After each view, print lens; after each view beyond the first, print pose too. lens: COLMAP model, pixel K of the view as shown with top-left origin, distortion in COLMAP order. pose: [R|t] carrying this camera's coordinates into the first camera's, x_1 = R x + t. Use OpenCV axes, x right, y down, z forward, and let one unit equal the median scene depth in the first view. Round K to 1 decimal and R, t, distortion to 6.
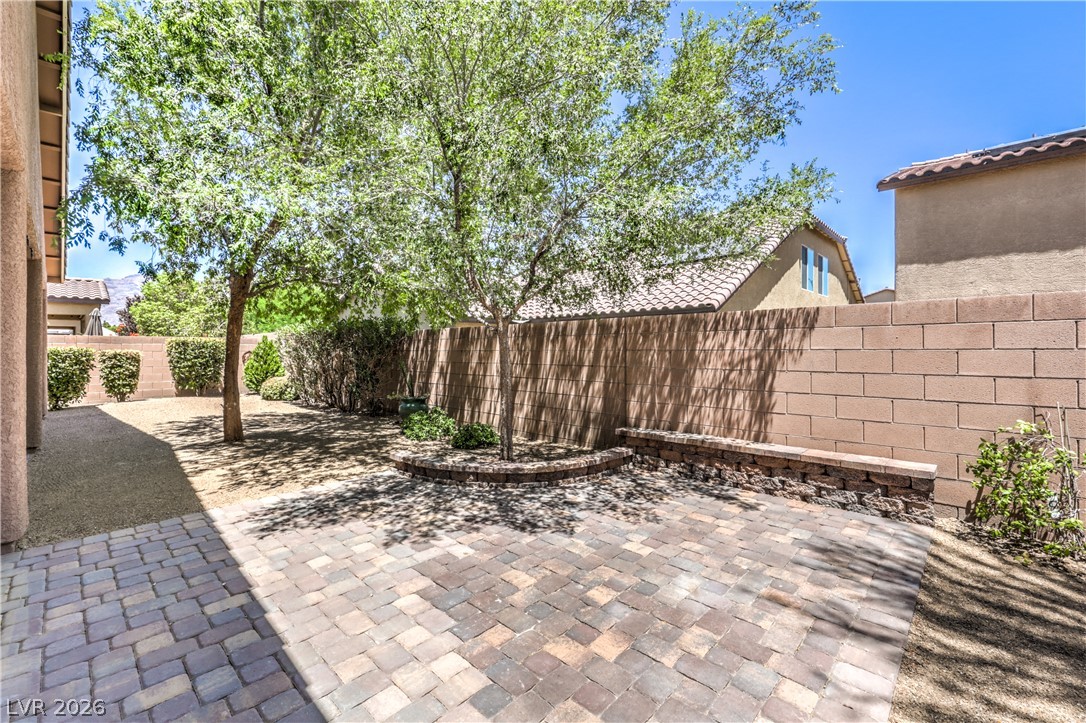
lens RADIAL K [[475.8, 0, 538.8], [0, 475.8, 358.3], [0, 0, 1]] dist [0.000312, -0.001005]
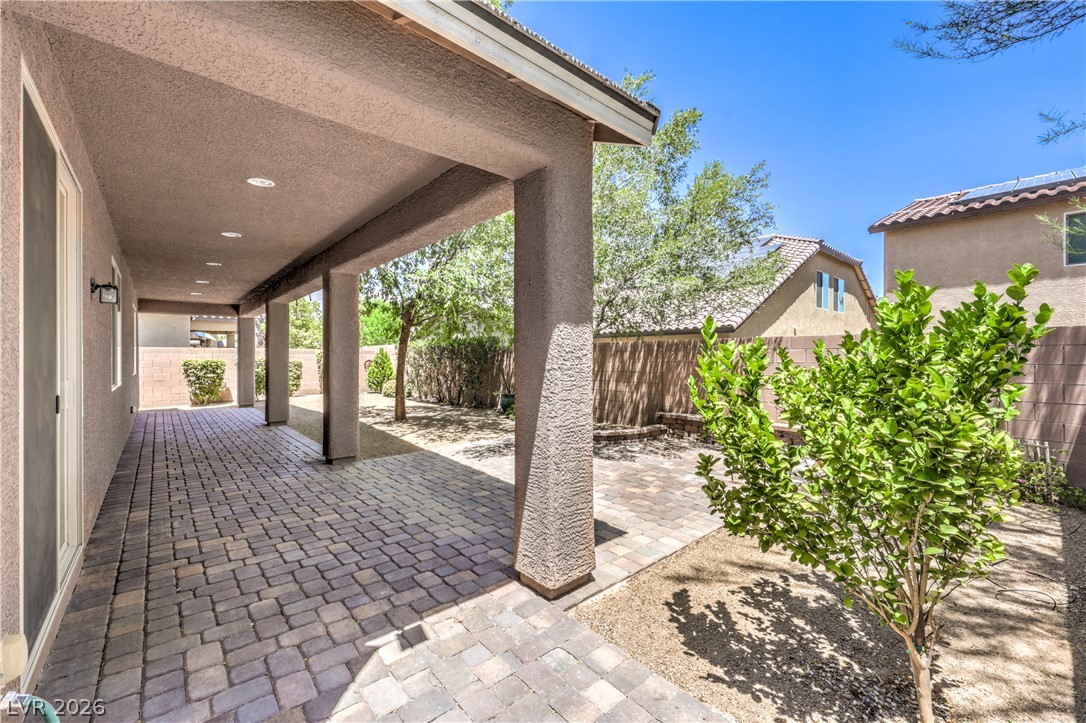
lens RADIAL K [[475.8, 0, 545.4], [0, 475.8, 361.0], [0, 0, 1]] dist [0.000312, -0.001005]
pose [[0.997640, 0.003082, -0.068586, -0.085070], [-0.003723, 0.999951, -0.009221, -0.003852], [0.068554, 0.009455, 0.997603, -0.524969]]
